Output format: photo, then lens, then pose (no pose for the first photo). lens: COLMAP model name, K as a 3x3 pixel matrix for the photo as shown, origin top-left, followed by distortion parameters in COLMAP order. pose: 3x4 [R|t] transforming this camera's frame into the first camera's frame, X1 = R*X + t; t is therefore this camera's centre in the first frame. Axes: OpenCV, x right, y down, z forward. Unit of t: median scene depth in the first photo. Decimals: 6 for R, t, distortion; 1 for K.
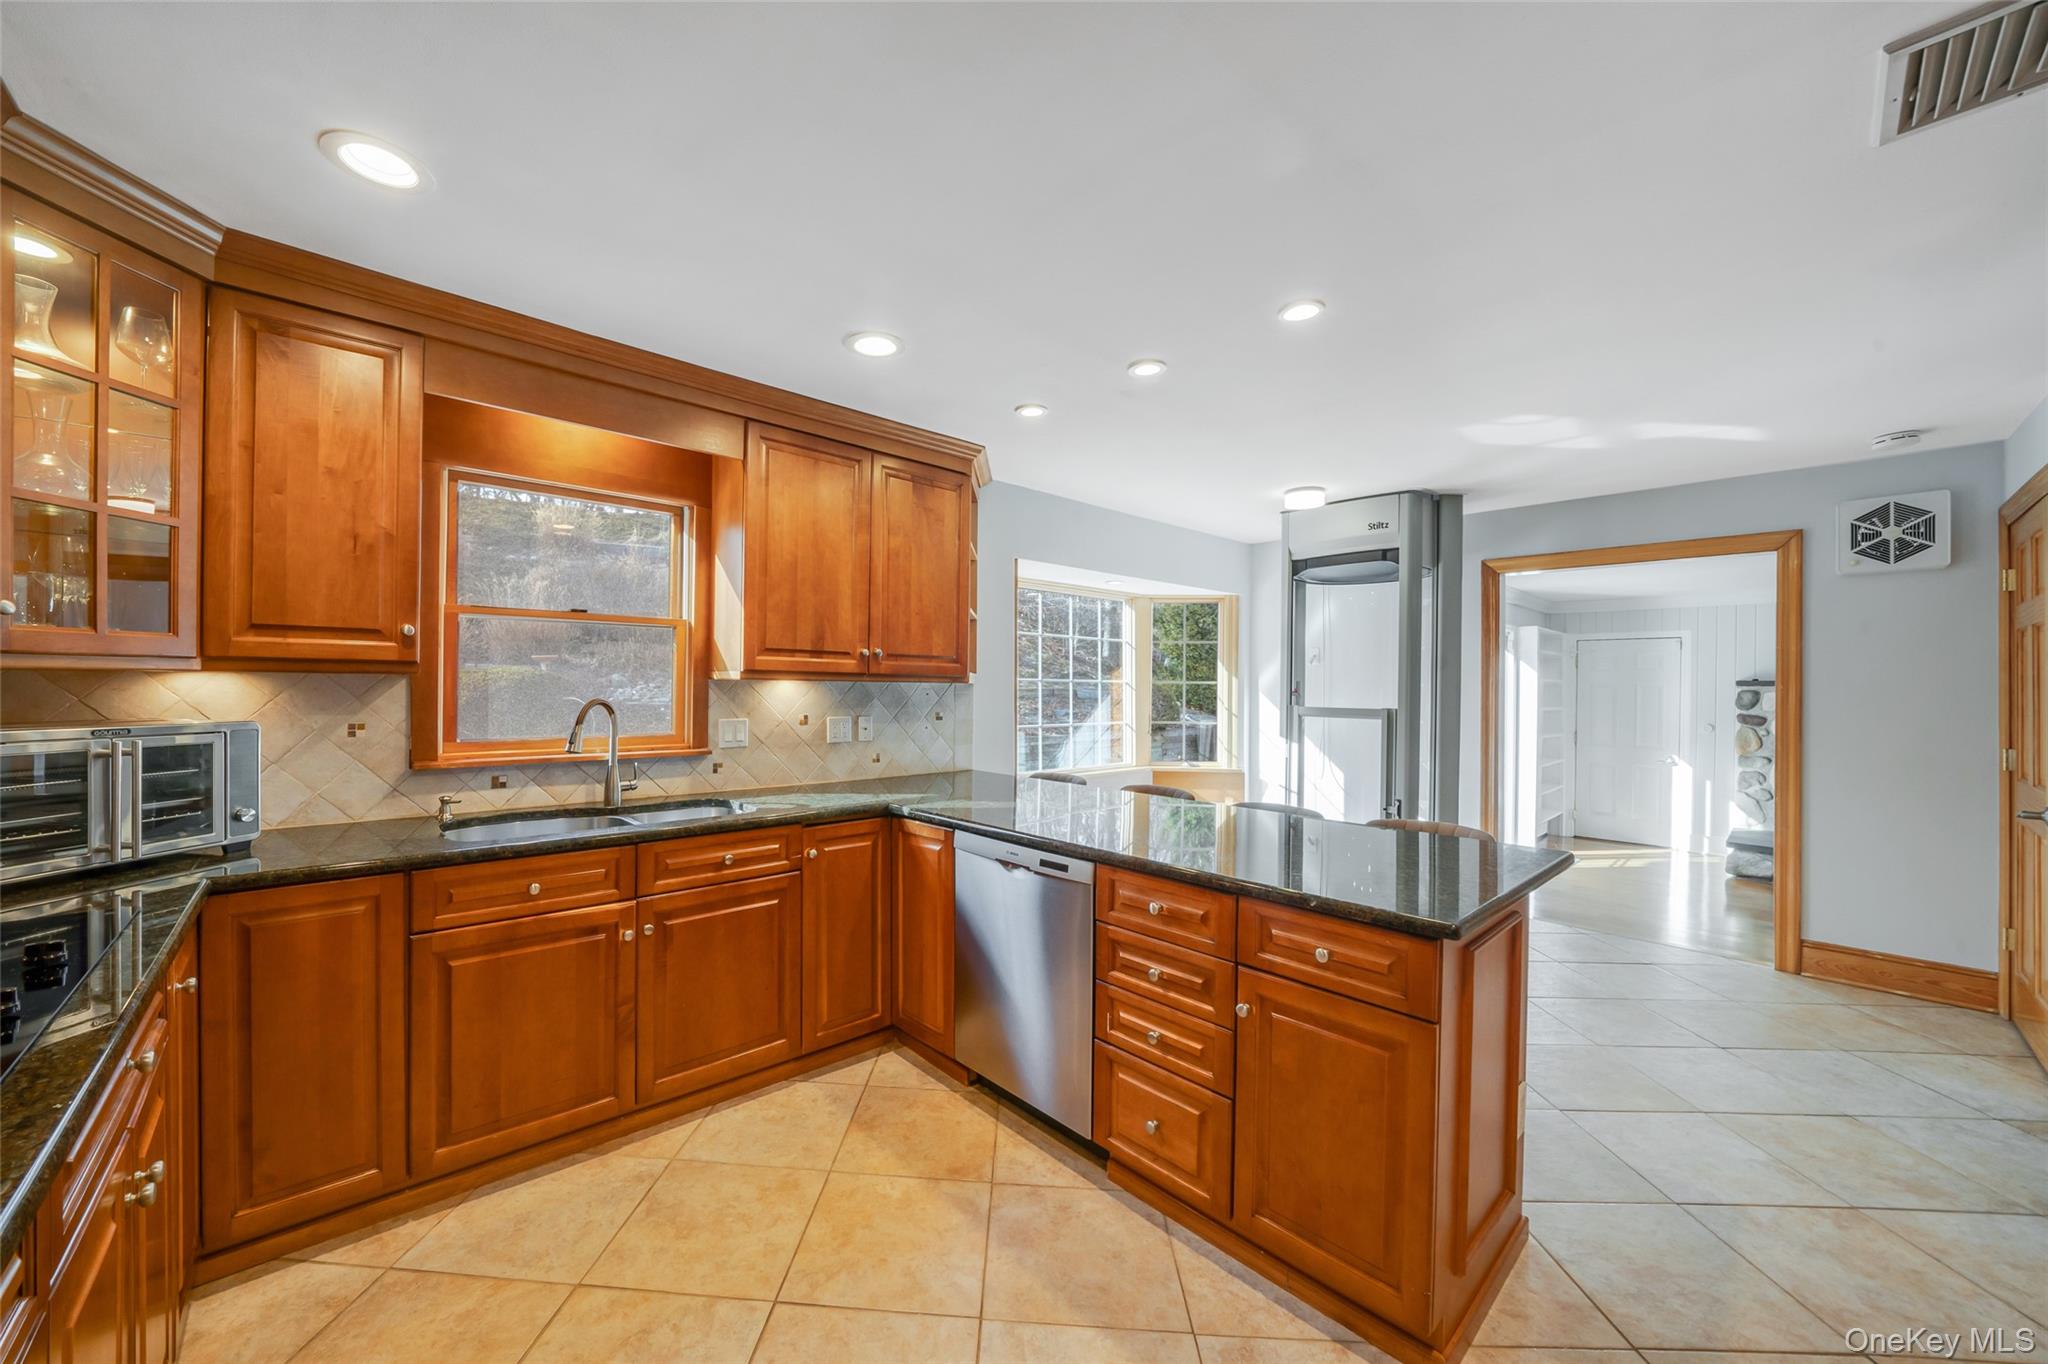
lens RADIAL K [[772.1, 0, 993.2], [0, 772.1, 689.3], [0, 0, 1]] dist [-0.016862, 0.001315]
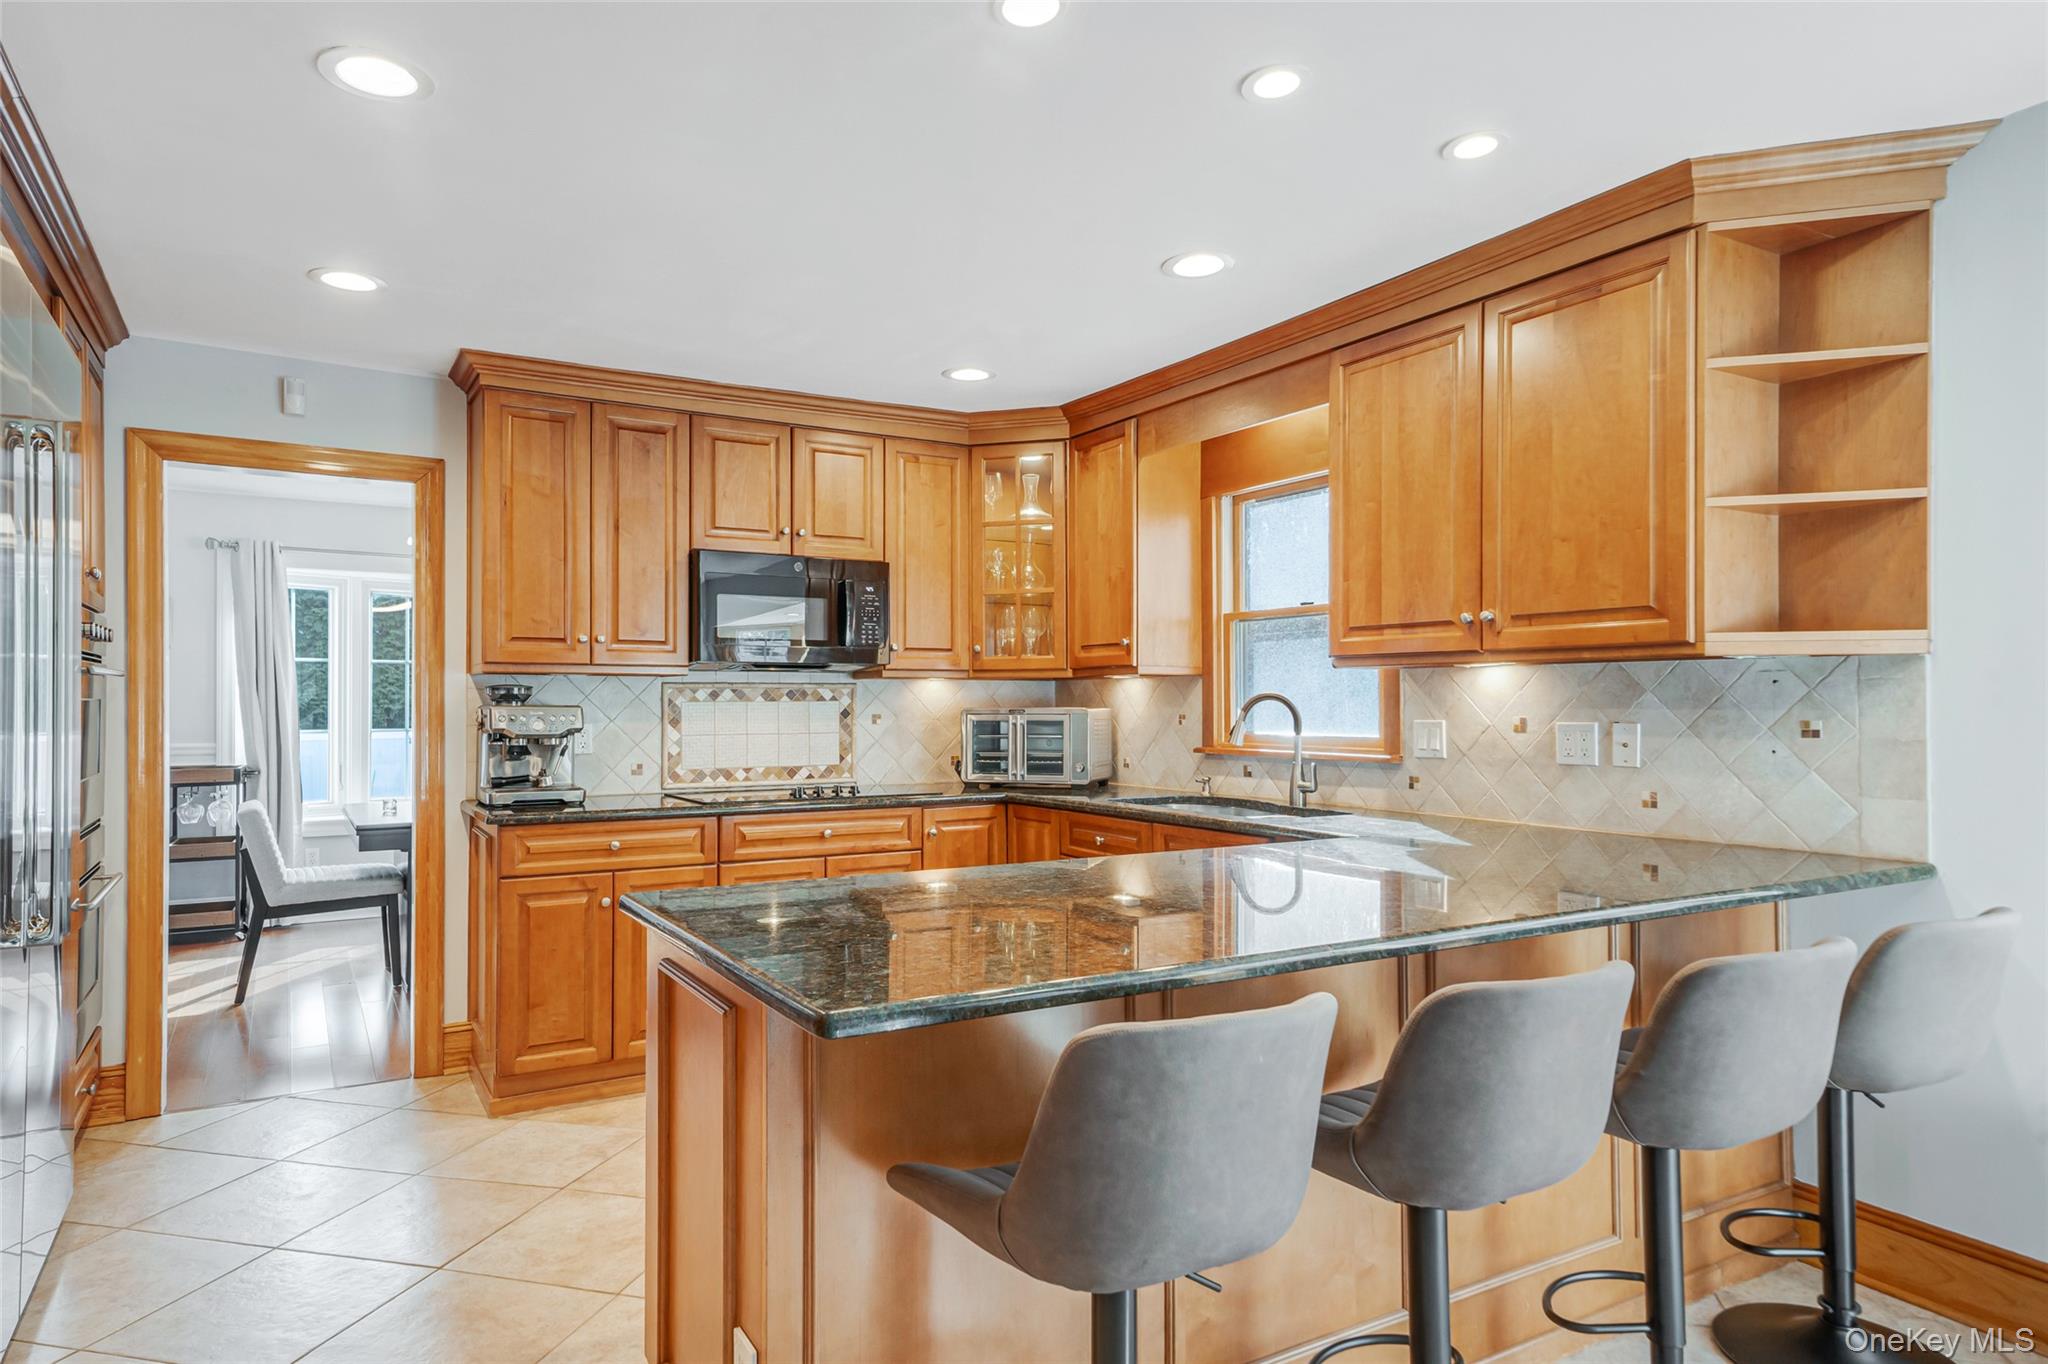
lens RADIAL K [[1198.7, 0, 935.8], [0, 1198.7, 703.2], [0, 0, 1]] dist [0.008464, 0.000585]
pose [[-0.248660, -0.010220, -0.968537, 0.824391], [-0.004182, 0.999946, -0.009478, 0.031303], [0.968582, 0.001694, -0.248689, 0.735232]]
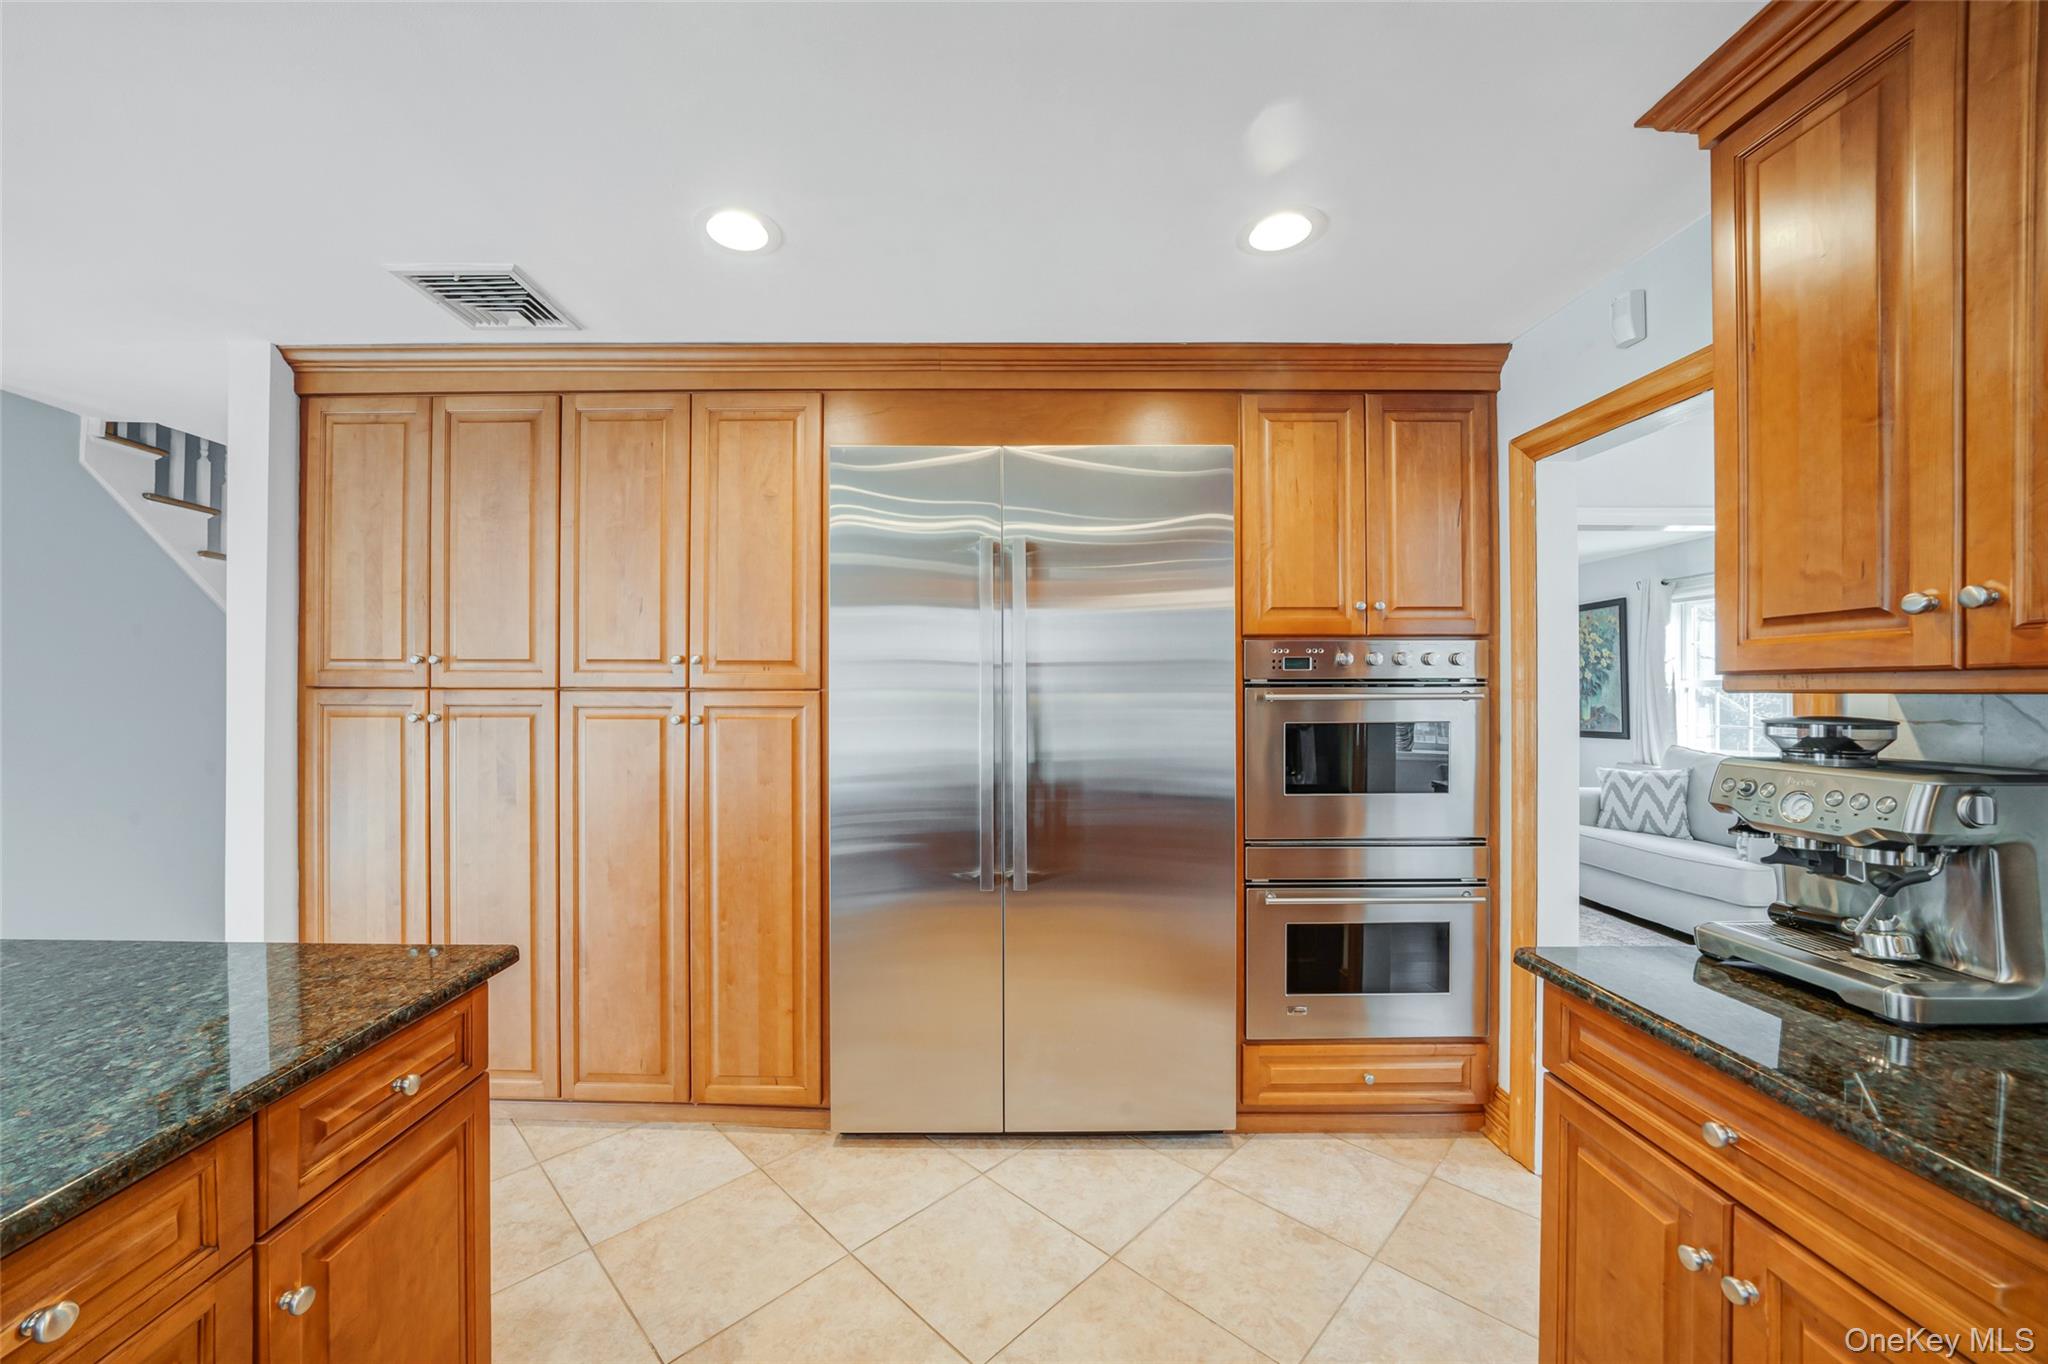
lens RADIAL K [[772.1, 0, 1020.4], [0, 772.1, 693.8], [0, 0, 1]] dist [-0.016862, 0.001315]
pose [[-0.741179, -0.011586, 0.671208, -0.194427], [-0.007959, 0.999932, 0.008472, -0.007458], [-0.671261, 0.000937, -0.741221, 0.537456]]
